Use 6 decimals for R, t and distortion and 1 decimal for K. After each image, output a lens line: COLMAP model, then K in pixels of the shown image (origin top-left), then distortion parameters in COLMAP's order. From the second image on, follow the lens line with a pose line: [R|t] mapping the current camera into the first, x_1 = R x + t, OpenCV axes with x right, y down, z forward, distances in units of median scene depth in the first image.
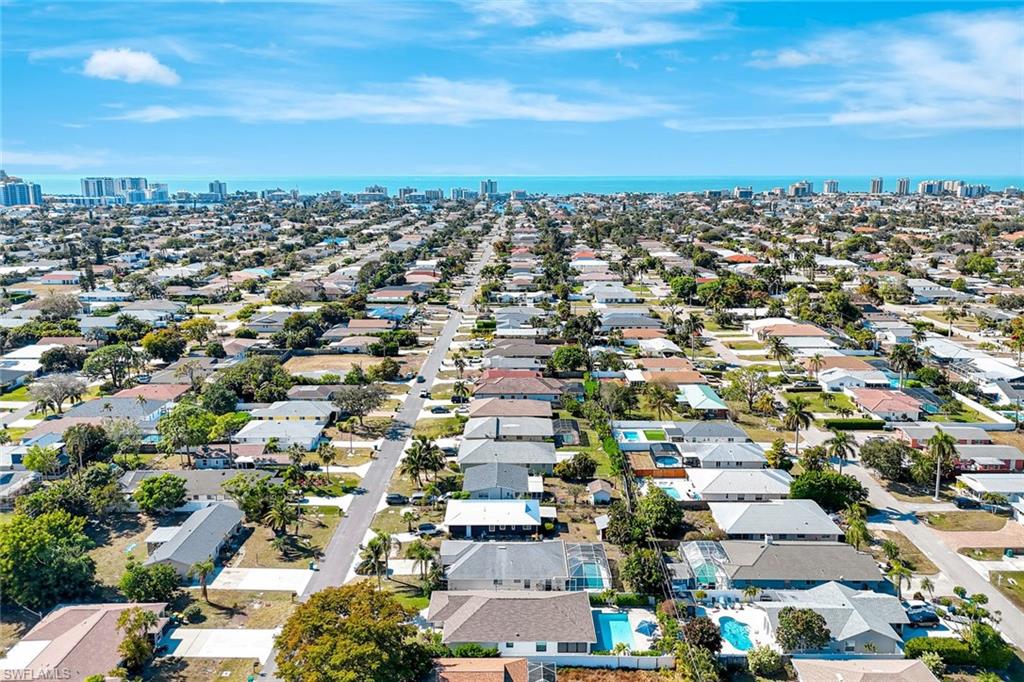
lens RADIAL K [[768.7, 0, 512.0], [0, 768.7, 341.0], [0, 0, 1]] dist [0.072706, -0.007773]
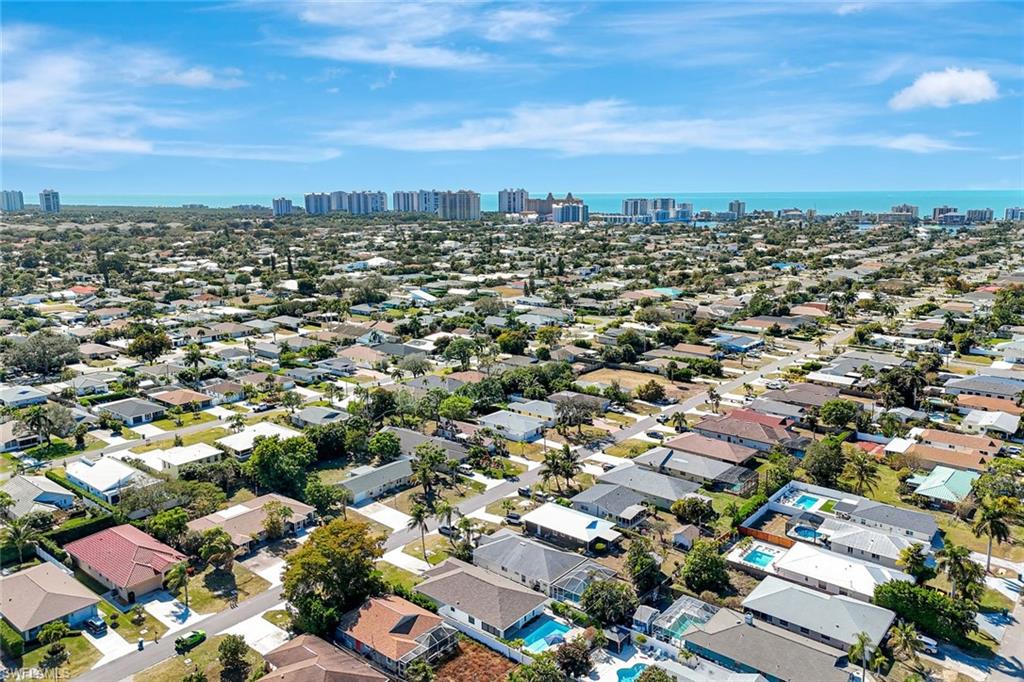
lens RADIAL K [[768.7, 0, 512.0], [0, 768.7, 341.0], [0, 0, 1]] dist [0.072706, -0.007773]
pose [[0.769246, 0.125249, -0.626556, 0.426888], [-0.136899, 0.990135, 0.029853, -0.046122], [0.624114, 0.062811, 0.778804, 0.032217]]
